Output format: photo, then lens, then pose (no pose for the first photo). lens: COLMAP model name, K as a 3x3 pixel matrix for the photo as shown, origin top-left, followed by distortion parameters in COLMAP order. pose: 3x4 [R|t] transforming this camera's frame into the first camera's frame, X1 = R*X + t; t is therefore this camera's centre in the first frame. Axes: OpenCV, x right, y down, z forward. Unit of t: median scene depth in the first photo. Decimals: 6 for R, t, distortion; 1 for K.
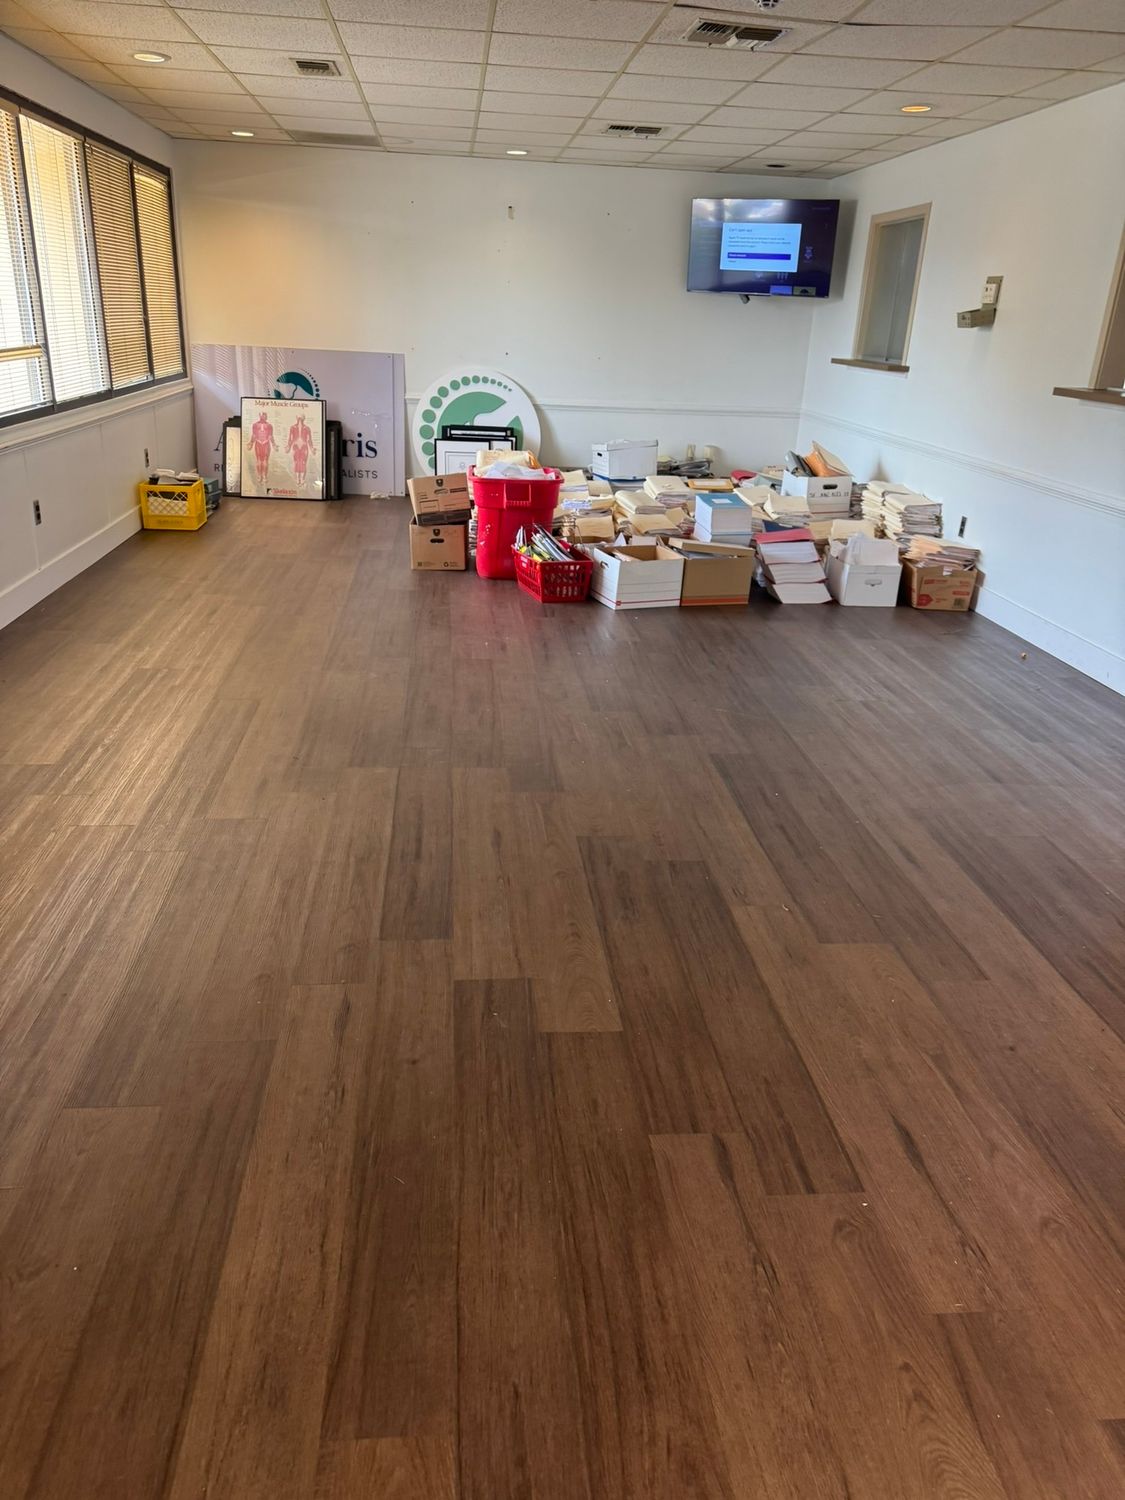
lens RADIAL K [[1073.1, 0, 562.5], [0, 1073.1, 750.0], [0, 0, 1]] dist [-0.001242, -0.003761]
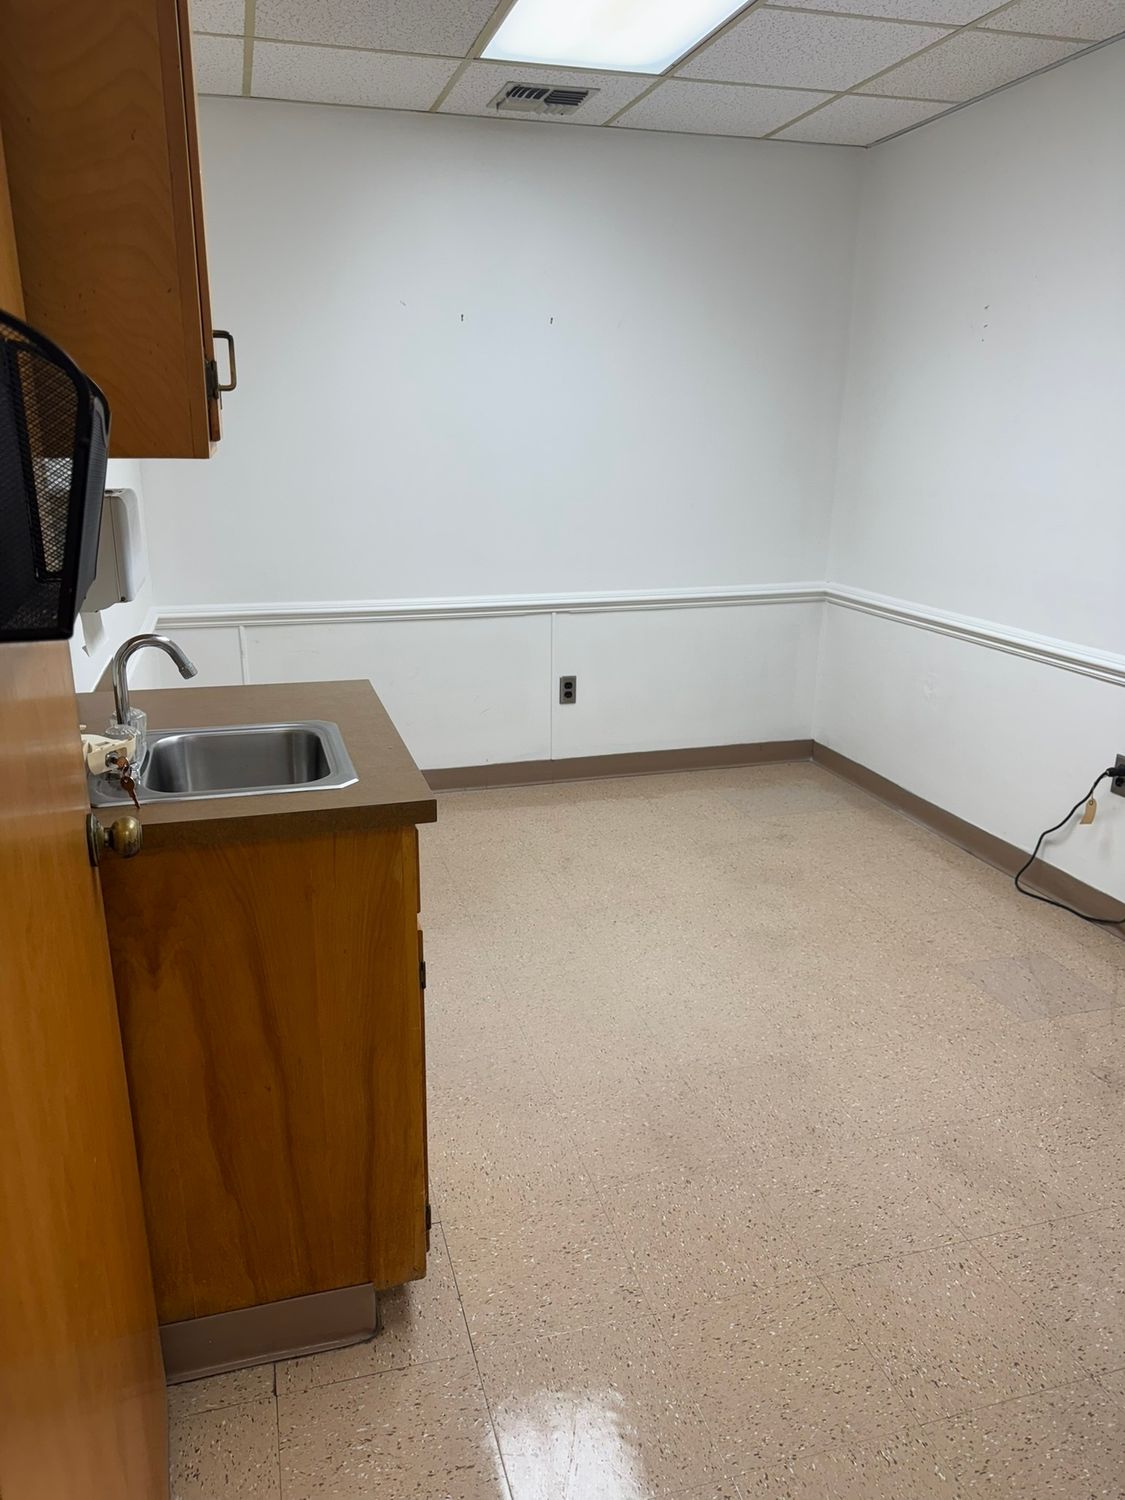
lens RADIAL K [[1061.9, 0, 562.5], [0, 1061.9, 750.0], [0, 0, 1]] dist [-0.002225, 0.000880]
pose [[0.979775, -0.098531, 0.174161, -0.040364], [0.113110, 0.990683, -0.075844, -0.164335], [-0.165065, 0.094010, 0.981792, 0.395730]]
